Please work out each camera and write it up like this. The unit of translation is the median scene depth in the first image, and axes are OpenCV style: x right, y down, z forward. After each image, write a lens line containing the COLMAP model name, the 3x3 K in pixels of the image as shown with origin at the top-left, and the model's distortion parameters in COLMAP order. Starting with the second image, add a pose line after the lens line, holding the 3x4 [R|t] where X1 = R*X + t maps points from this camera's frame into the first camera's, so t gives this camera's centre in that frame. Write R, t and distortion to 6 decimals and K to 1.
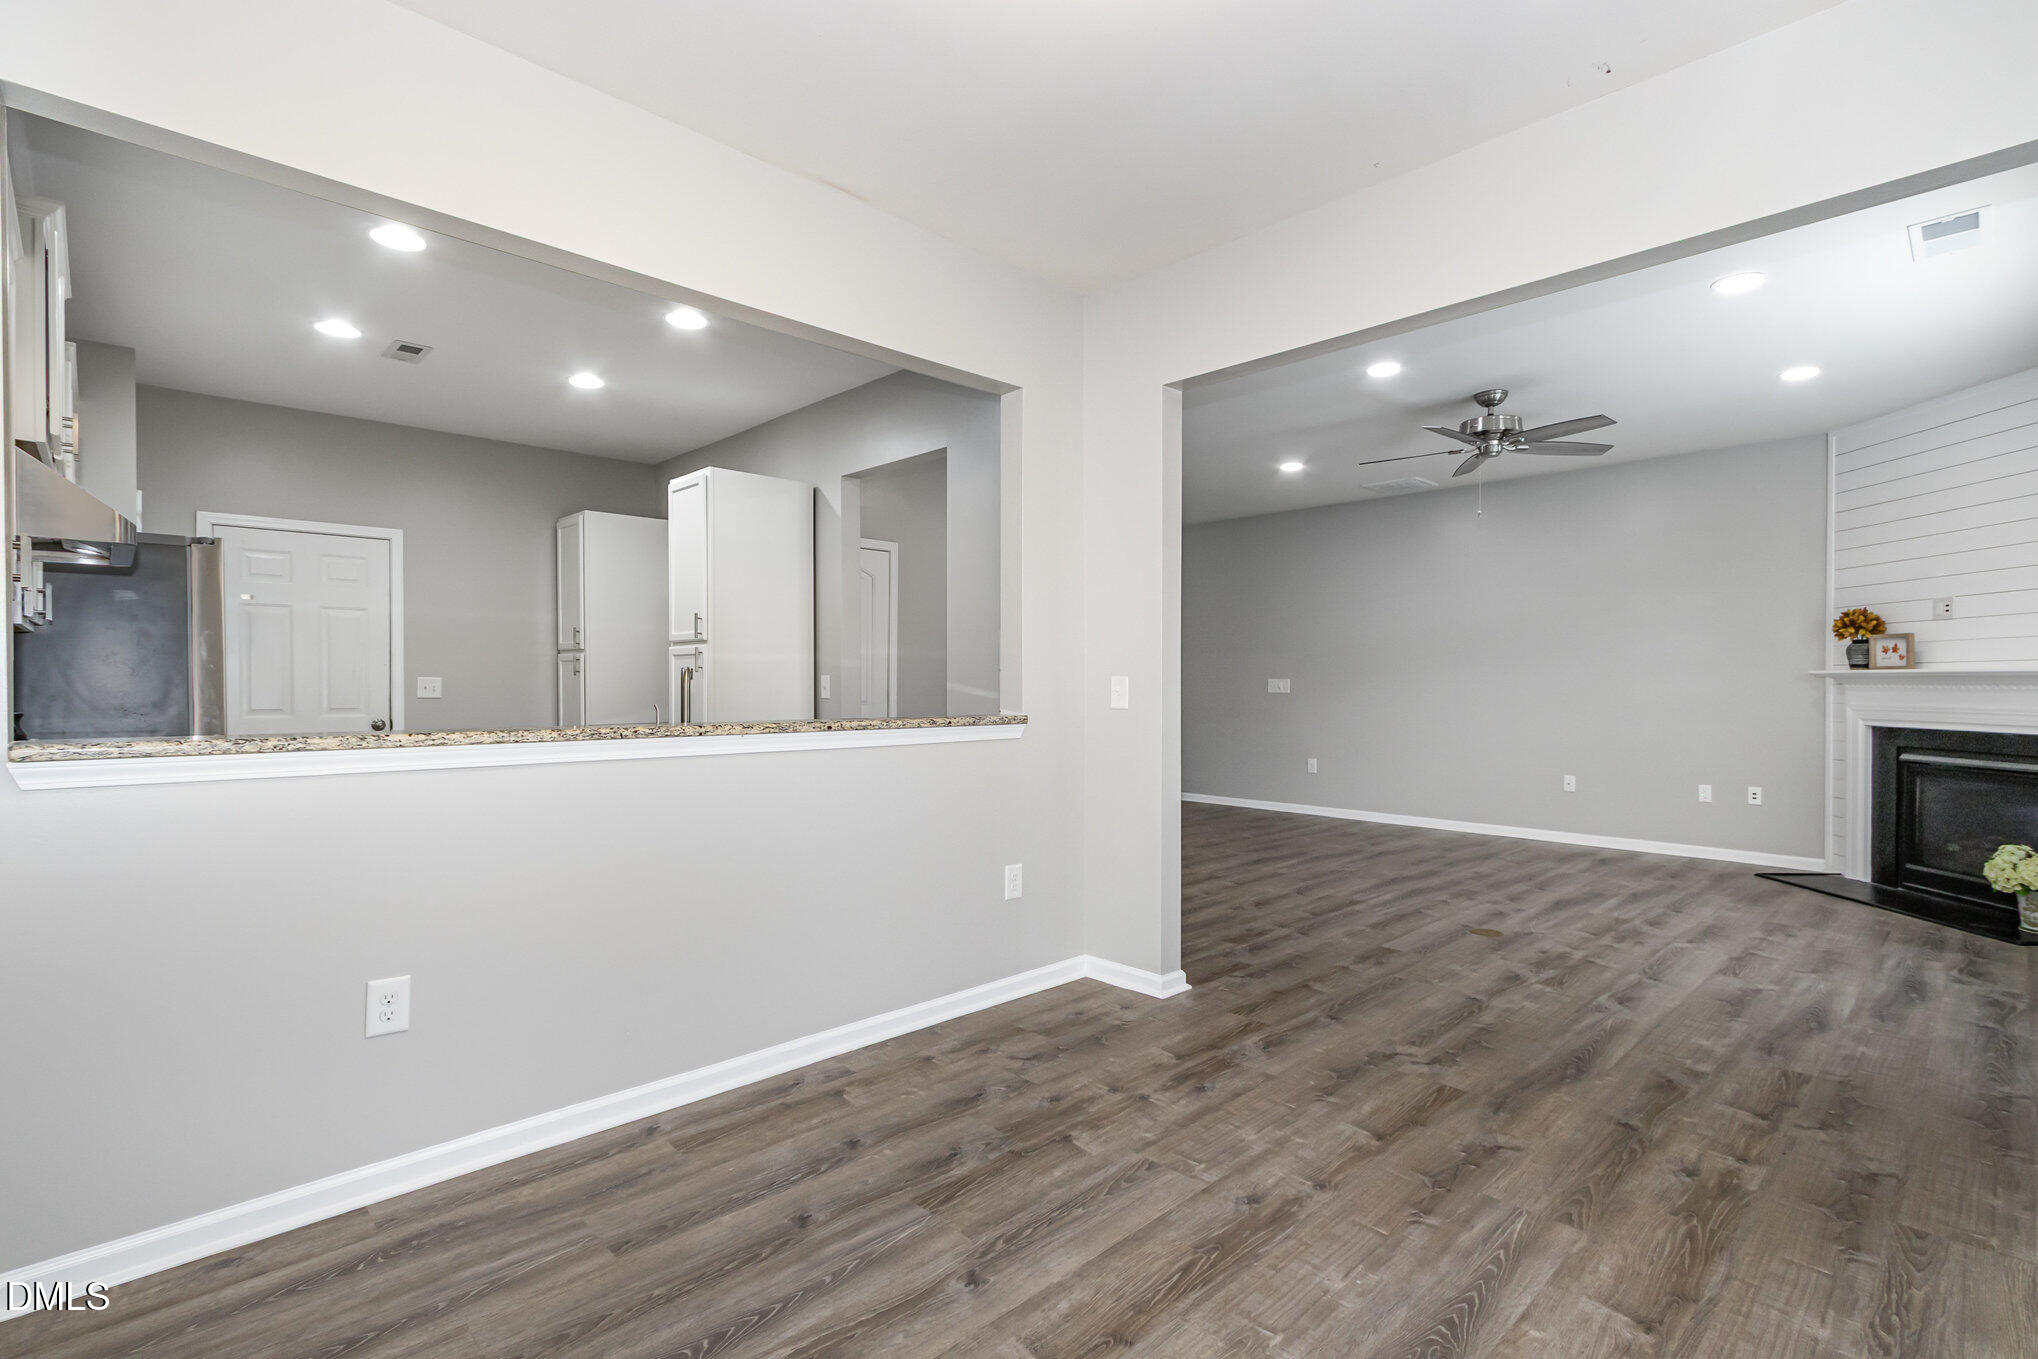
lens RADIAL K [[958.8, 0, 1048.7], [0, 958.8, 680.1], [0, 0, 1]] dist [0.032979, 0.000535]
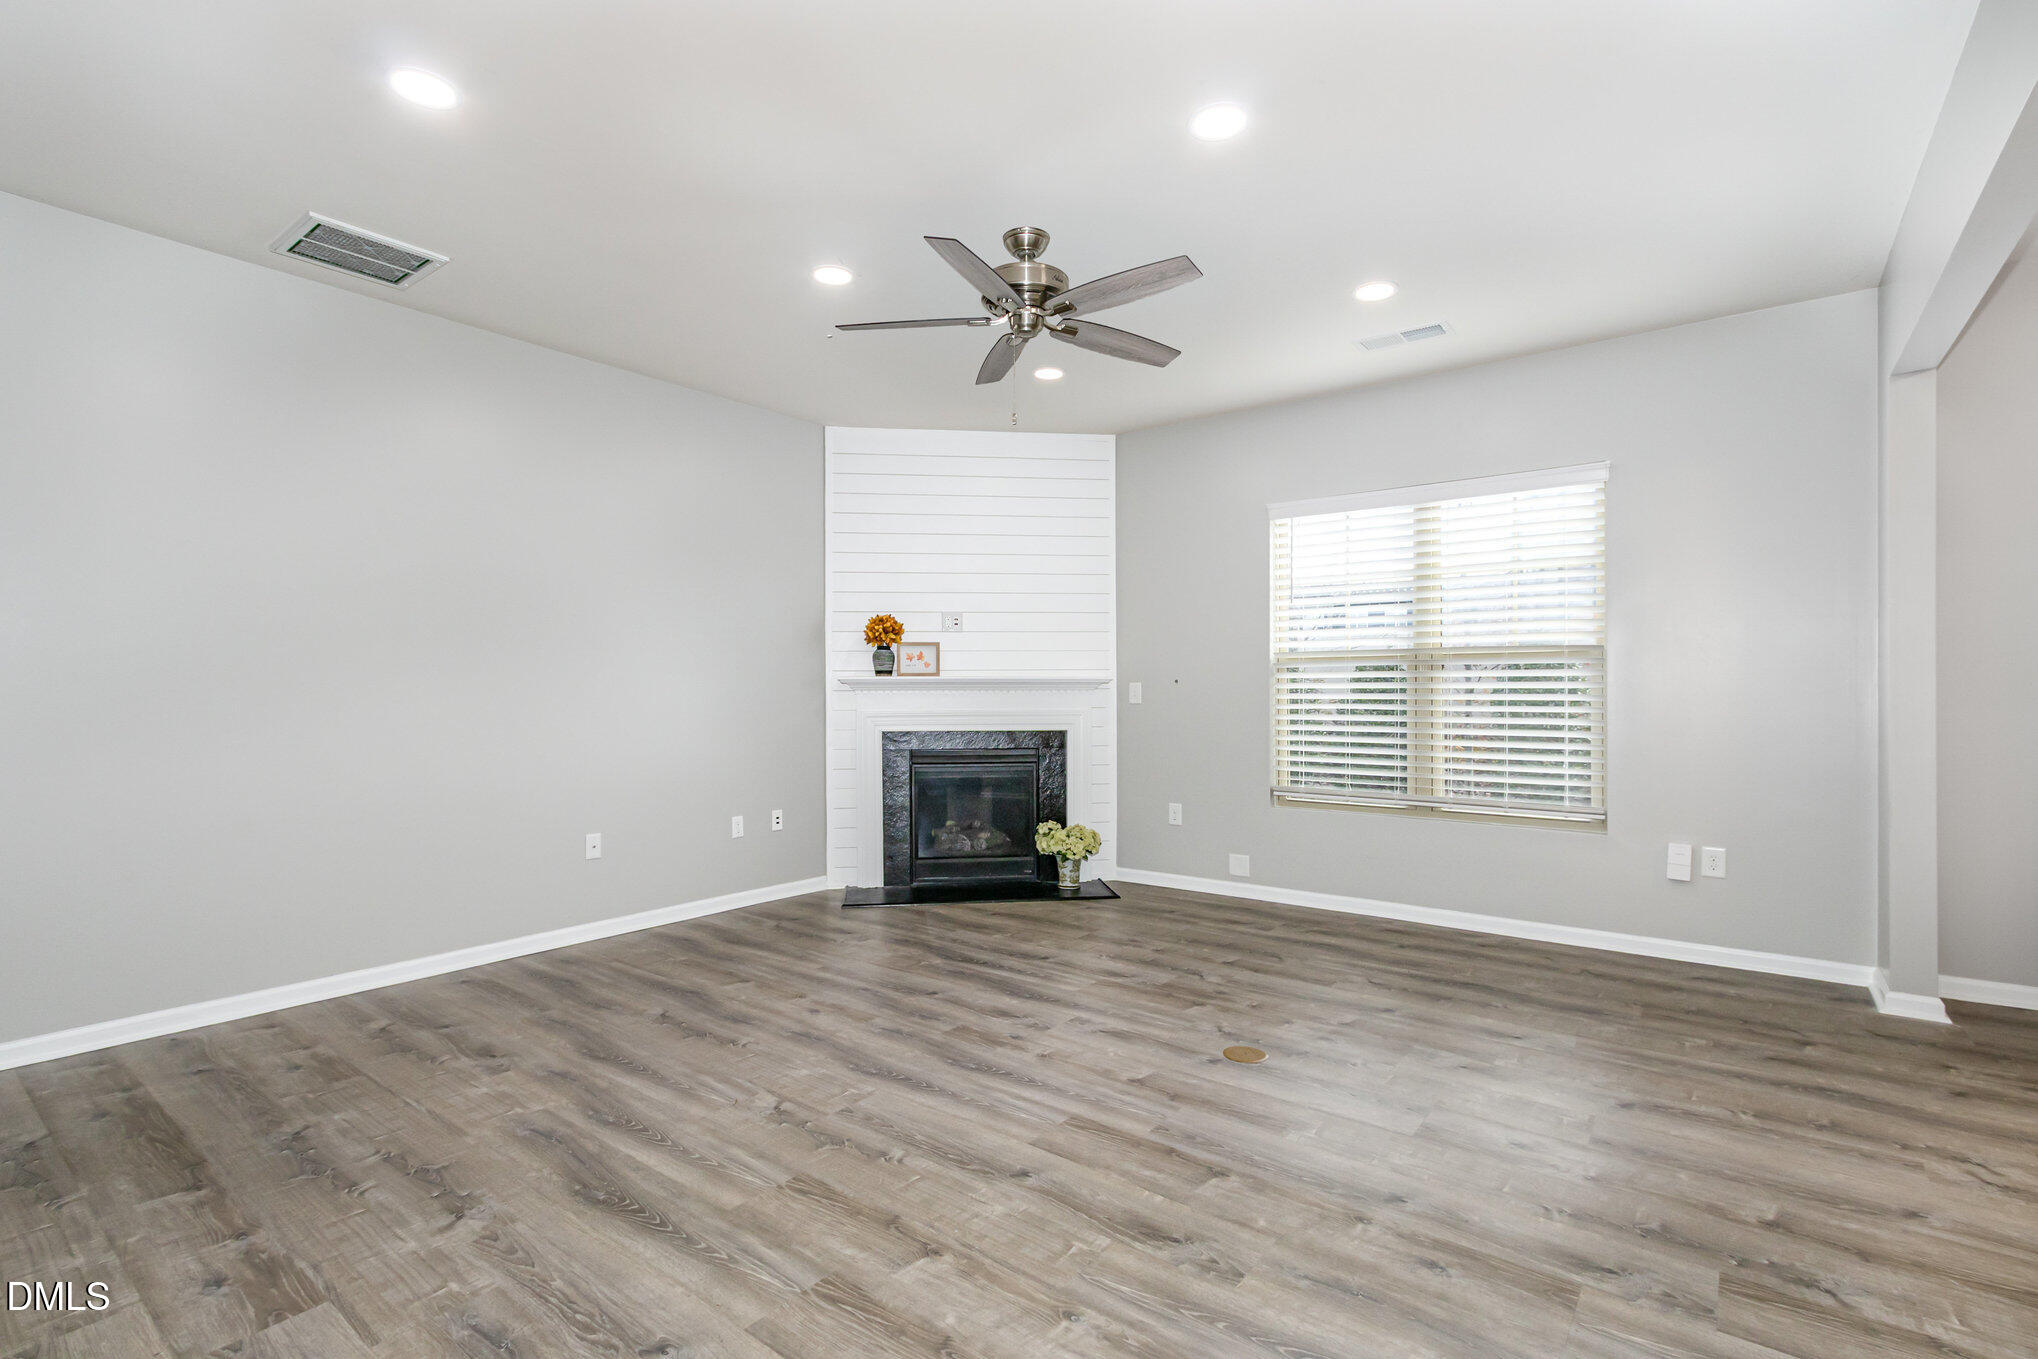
lens RADIAL K [[950.6, 0, 1019.0], [0, 950.6, 679.5], [0, 0, 1]] dist [0.004367, 0.001291]
pose [[-0.129765, 0.005305, 0.991531, -0.162458], [-0.003001, 0.999979, -0.005743, -0.001871], [-0.991540, -0.003721, -0.129746, 1.029552]]
